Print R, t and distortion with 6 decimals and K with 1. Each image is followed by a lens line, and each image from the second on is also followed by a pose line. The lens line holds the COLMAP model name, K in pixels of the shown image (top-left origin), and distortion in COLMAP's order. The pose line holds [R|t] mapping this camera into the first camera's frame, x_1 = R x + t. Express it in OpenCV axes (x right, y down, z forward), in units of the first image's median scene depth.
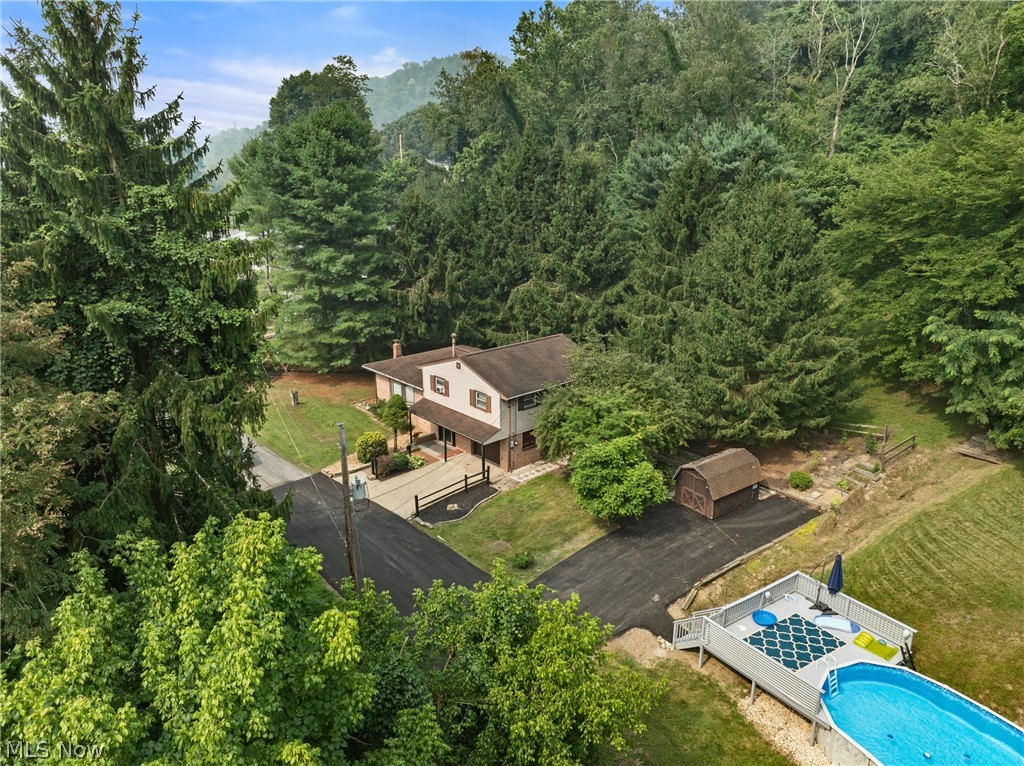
lens RADIAL K [[722.1, 0, 512.0], [0, 722.1, 383.0], [0, 0, 1]] dist [-0.039458, -0.001038]
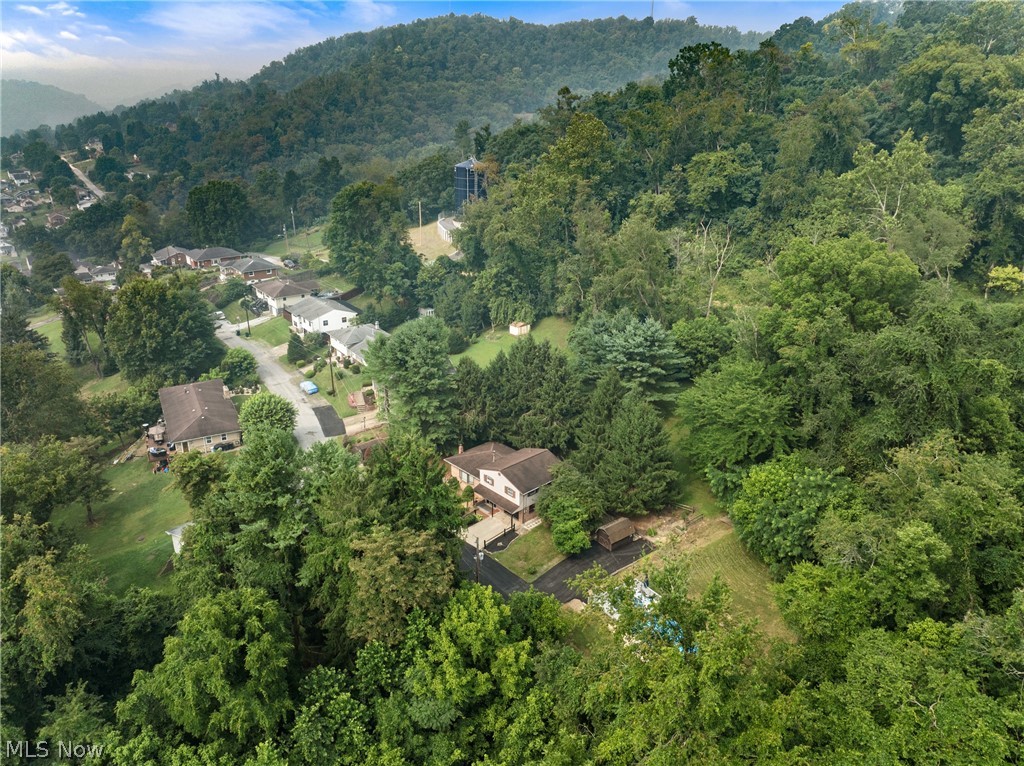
lens RADIAL K [[722.1, 0, 512.0], [0, 722.1, 383.0], [0, 0, 1]] dist [-0.039458, -0.001038]
pose [[0.999546, 0.004900, 0.029736, -0.106868], [-0.007294, 0.996693, 0.080933, -0.489995], [-0.029241, -0.081113, 0.996276, -1.161984]]
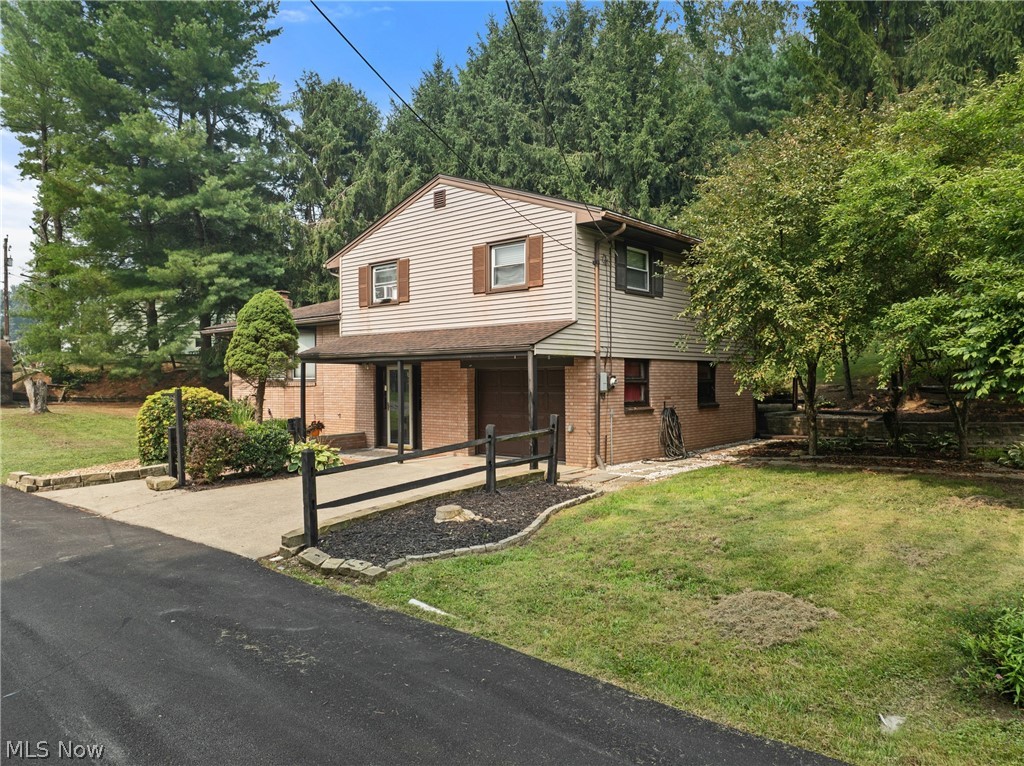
lens RADIAL K [[722.1, 0, 512.0], [0, 722.1, 383.0], [0, 0, 1]] dist [-0.039458, -0.001038]
pose [[0.991719, 0.000962, 0.128425, -0.089550], [0.037251, 0.954828, -0.294813, 0.189859], [-0.122907, 0.297156, 0.946885, 0.702039]]
